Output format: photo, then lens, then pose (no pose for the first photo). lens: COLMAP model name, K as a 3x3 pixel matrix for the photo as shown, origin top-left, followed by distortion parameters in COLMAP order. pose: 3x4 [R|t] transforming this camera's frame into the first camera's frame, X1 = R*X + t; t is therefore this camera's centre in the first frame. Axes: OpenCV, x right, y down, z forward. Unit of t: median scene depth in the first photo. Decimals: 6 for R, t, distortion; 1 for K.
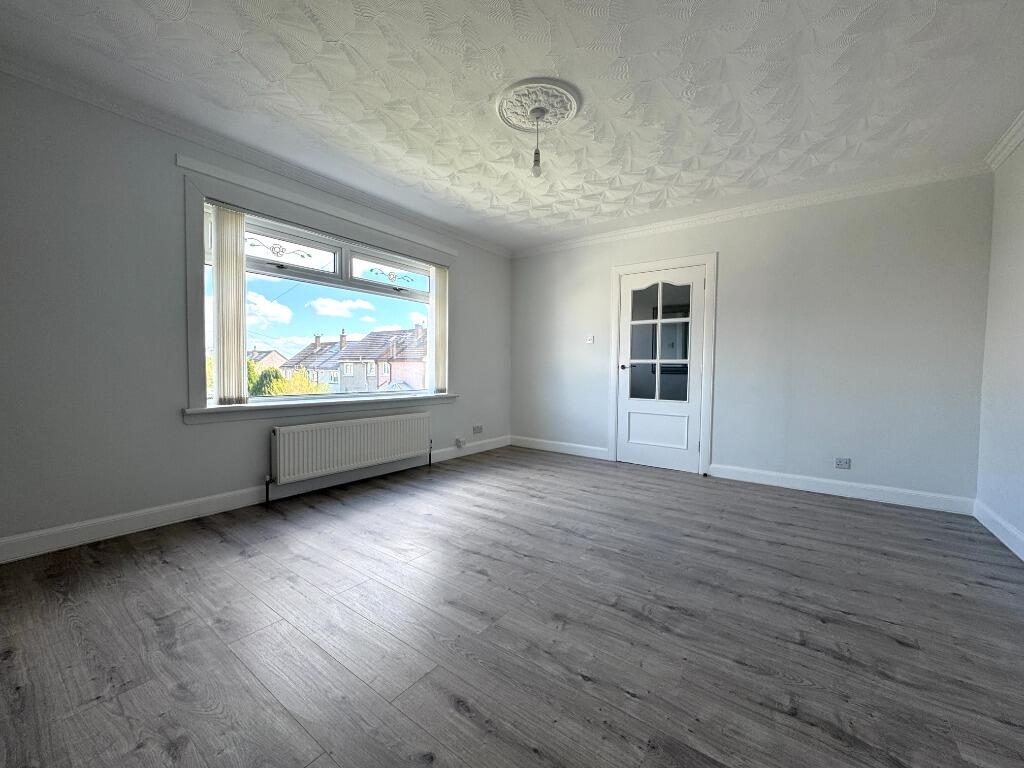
lens RADIAL K [[405.8, 0, 512.7], [0, 405.8, 384.1], [0, 0, 1]] dist [-0.002584, -0.000417]
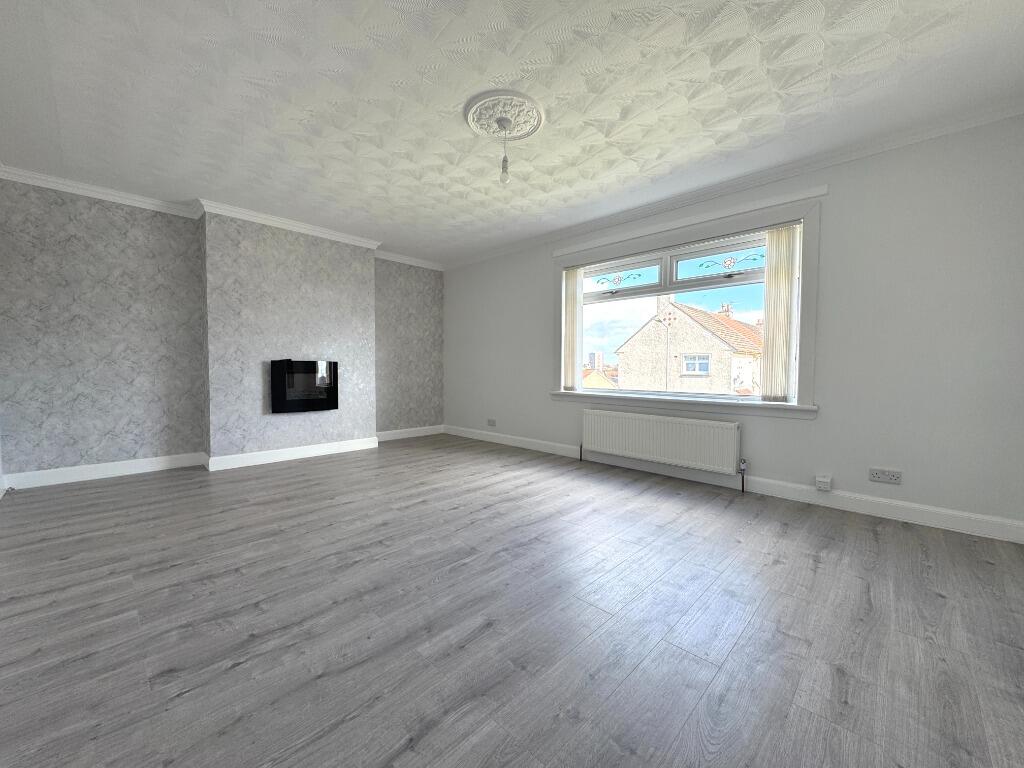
lens RADIAL K [[405.8, 0, 514.3], [0, 405.8, 383.4], [0, 0, 1]] dist [-0.002584, -0.000417]
pose [[-0.129374, 0.023386, -0.991320, 1.069191], [-0.045070, 0.998550, 0.029438, -0.019683], [0.990571, 0.048488, -0.128133, 1.131833]]
